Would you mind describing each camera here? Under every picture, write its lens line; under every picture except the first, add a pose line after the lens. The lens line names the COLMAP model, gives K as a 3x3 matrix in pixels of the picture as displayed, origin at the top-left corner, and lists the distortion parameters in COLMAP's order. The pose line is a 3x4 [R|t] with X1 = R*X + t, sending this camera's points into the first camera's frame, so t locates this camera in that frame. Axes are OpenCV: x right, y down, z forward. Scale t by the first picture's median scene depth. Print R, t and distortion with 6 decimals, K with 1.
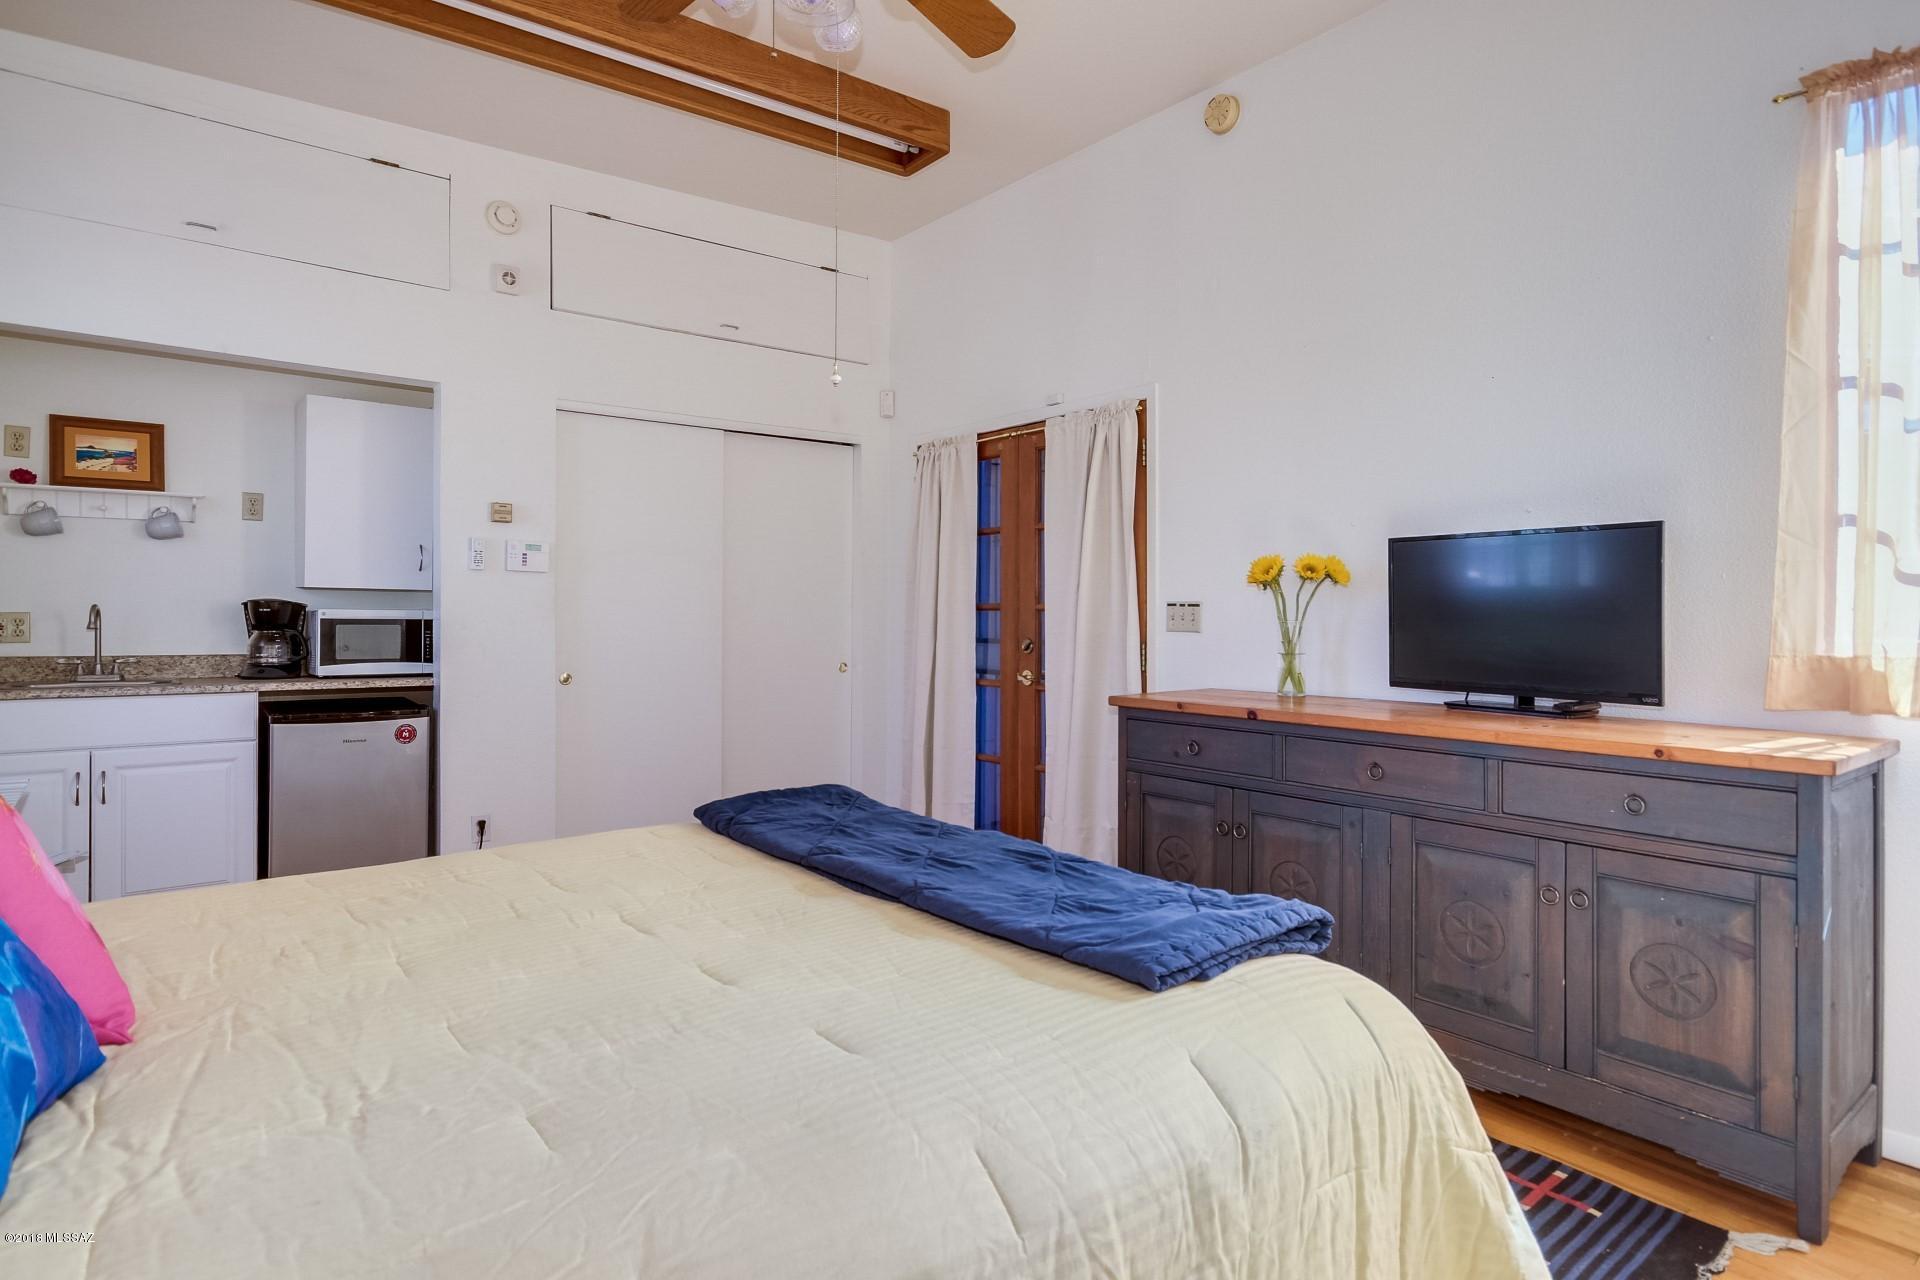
lens RADIAL K [[1042.5, 0, 922.1], [0, 1042.5, 629.3], [0, 0, 1]] dist [0.017187, -0.002086]
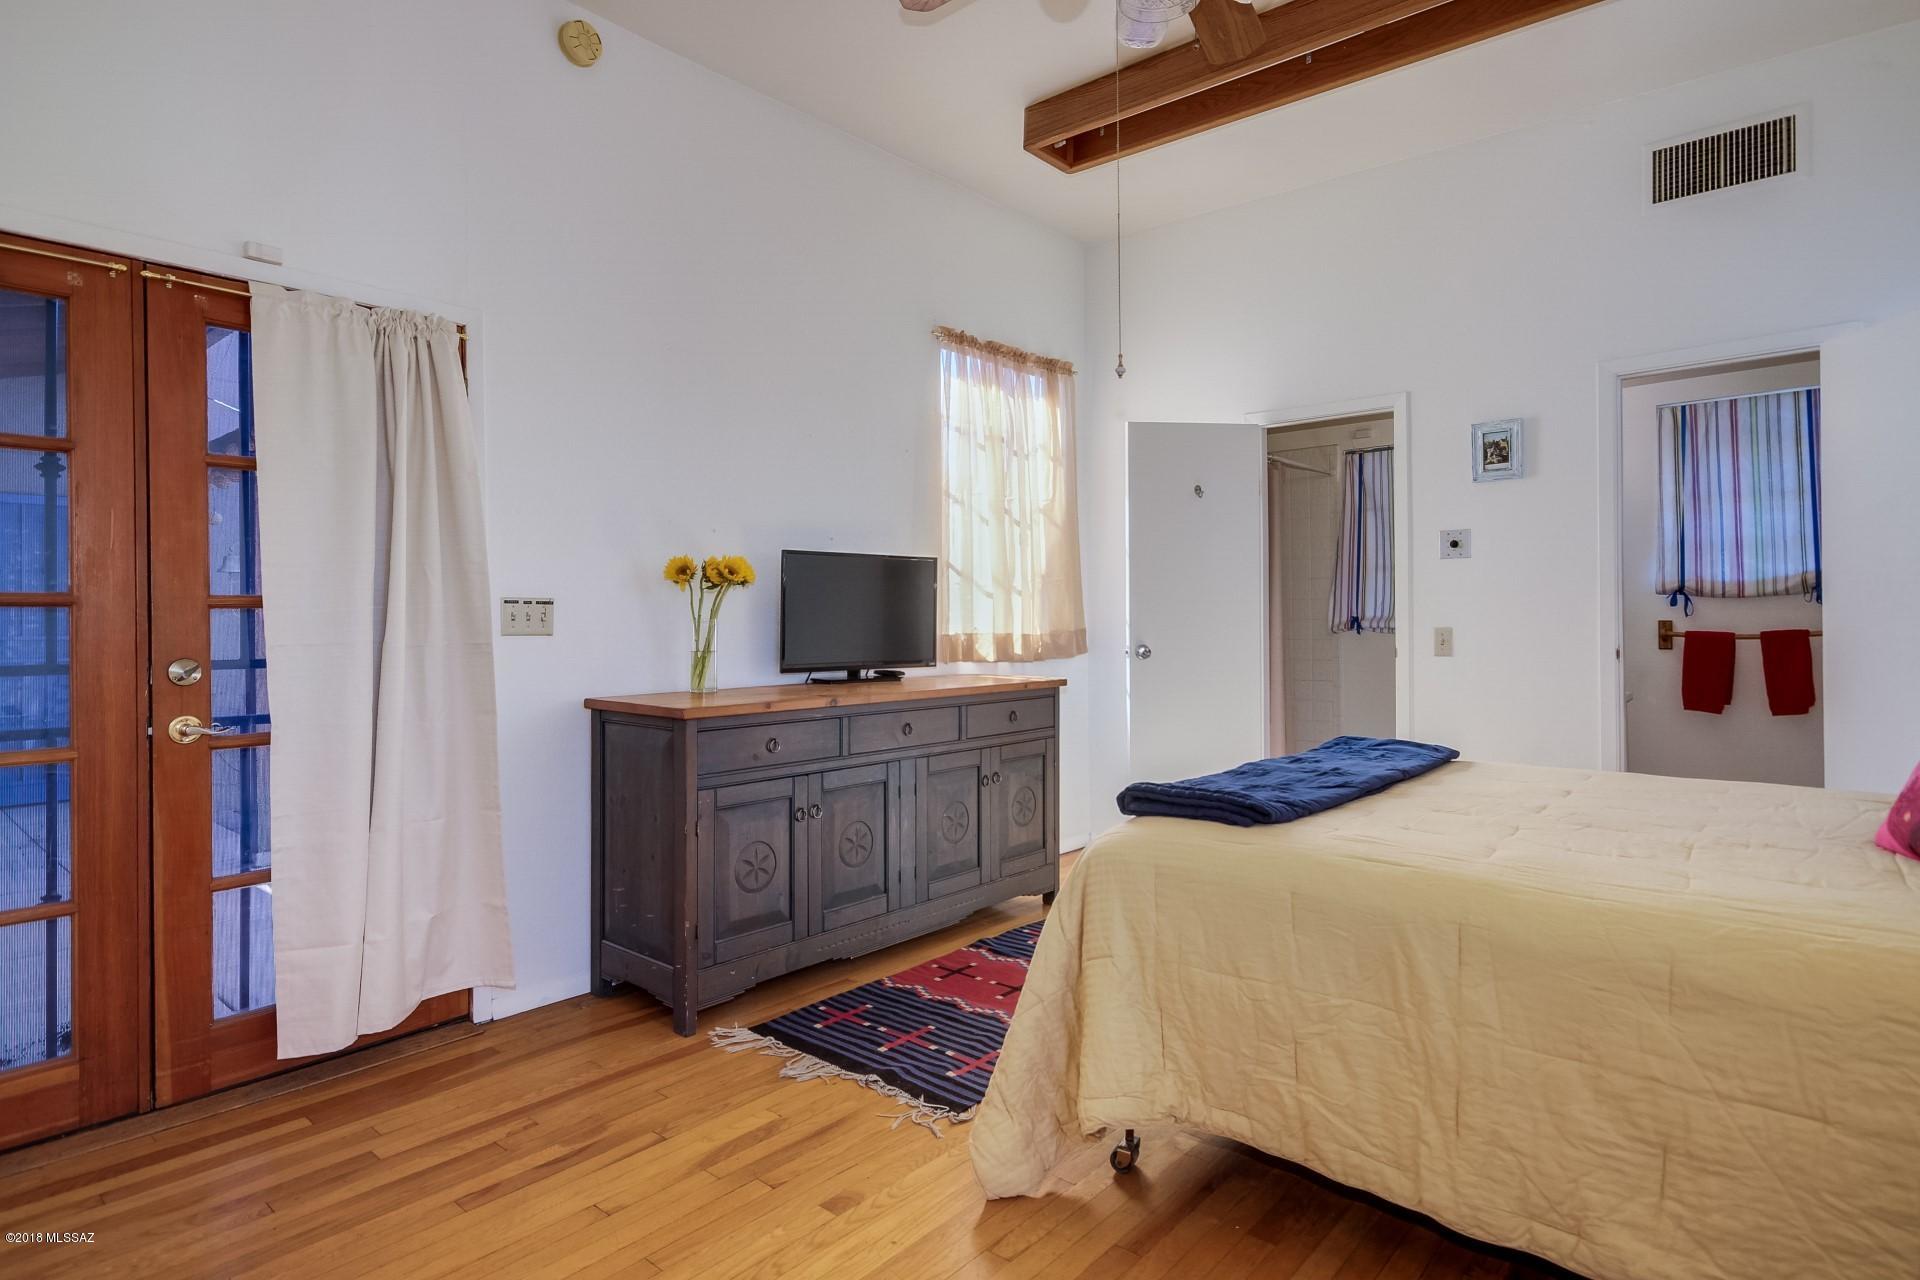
lens RADIAL K [[1042.5, 0, 962.5], [0, 1042.5, 632.1], [0, 0, 1]] dist [0.017187, -0.002086]
pose [[-0.197693, -0.017751, 0.980103, -0.611151], [0.016139, 0.999642, 0.021360, -0.011778], [-0.980131, 0.020041, -0.197336, 0.822351]]
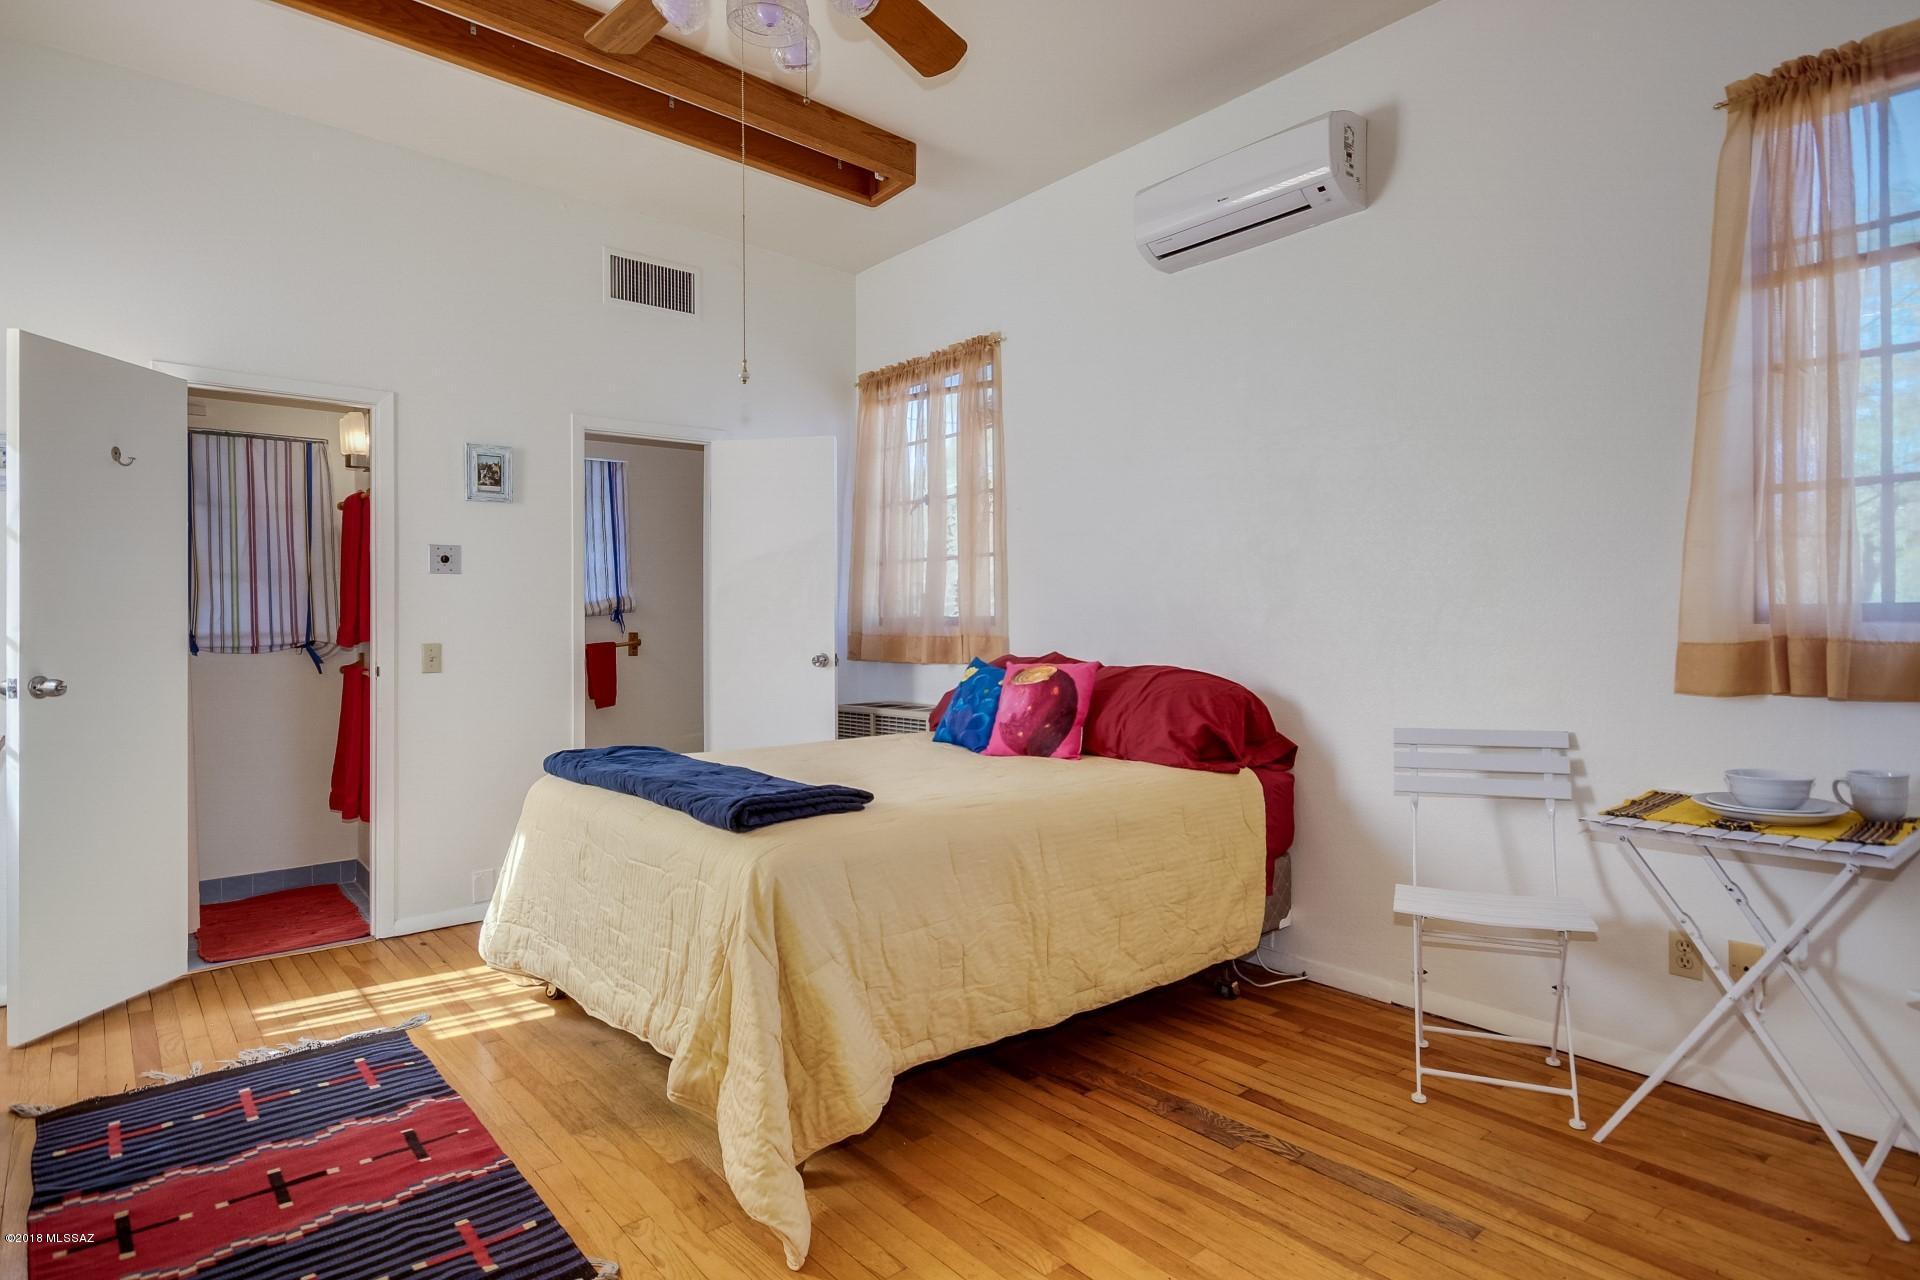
lens RADIAL K [[1042.5, 0, 957.2], [0, 1042.5, 641.1], [0, 0, 1]] dist [0.017187, -0.002086]
pose [[-0.998717, 0.001744, -0.050604, -0.127836], [0.000479, 0.999687, 0.024996, -0.013766], [0.050632, 0.024940, -0.998406, 1.204257]]
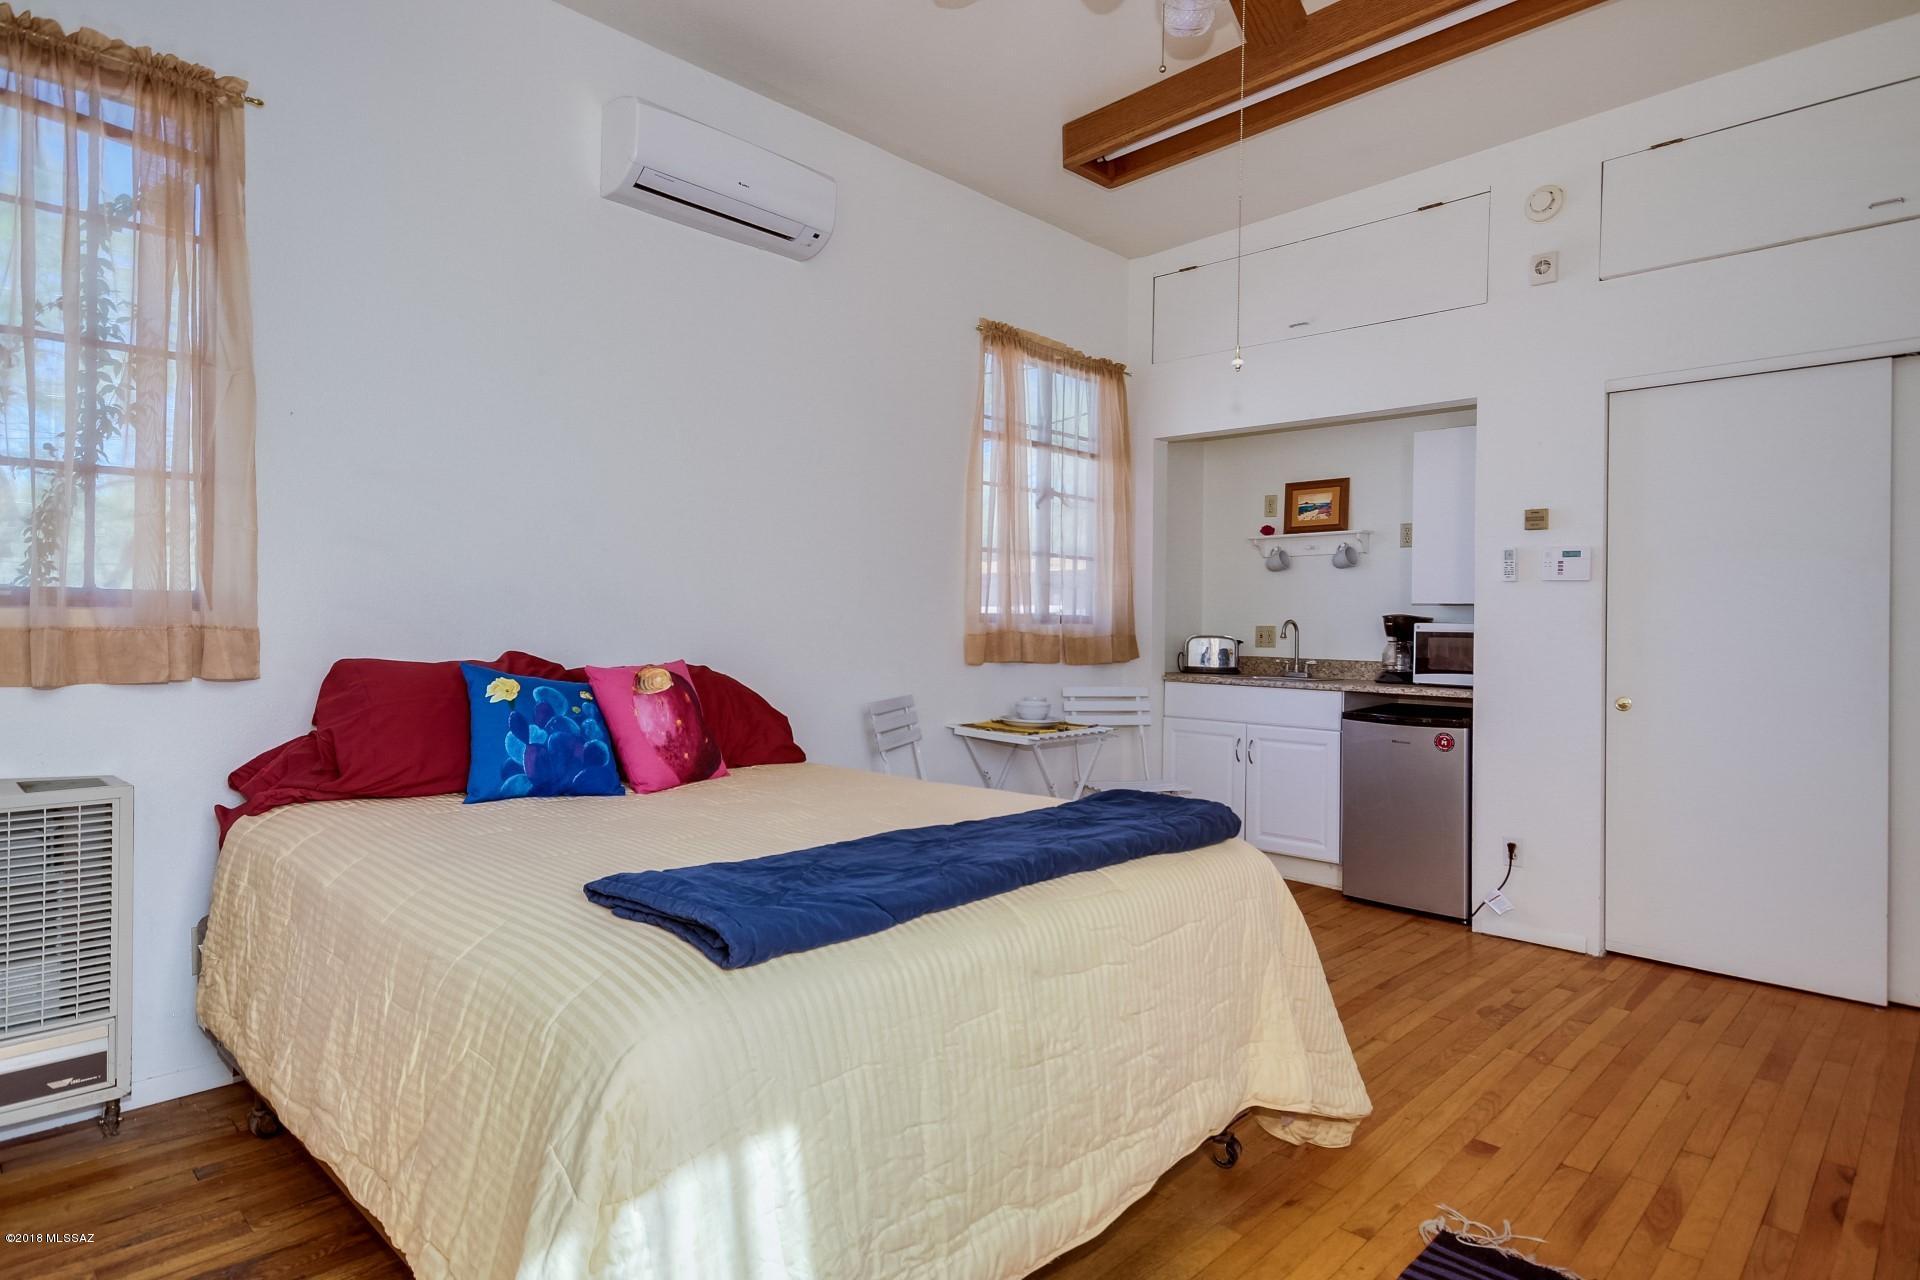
lens RADIAL K [[1042.5, 0, 960.7], [0, 1042.5, 629.2], [0, 0, 1]] dist [0.017187, -0.002086]
pose [[0.146279, 0.002048, -0.989241, 0.487804], [-0.024343, 0.999702, -0.001530, 0.001042], [0.988944, 0.024305, 0.146285, 0.386718]]
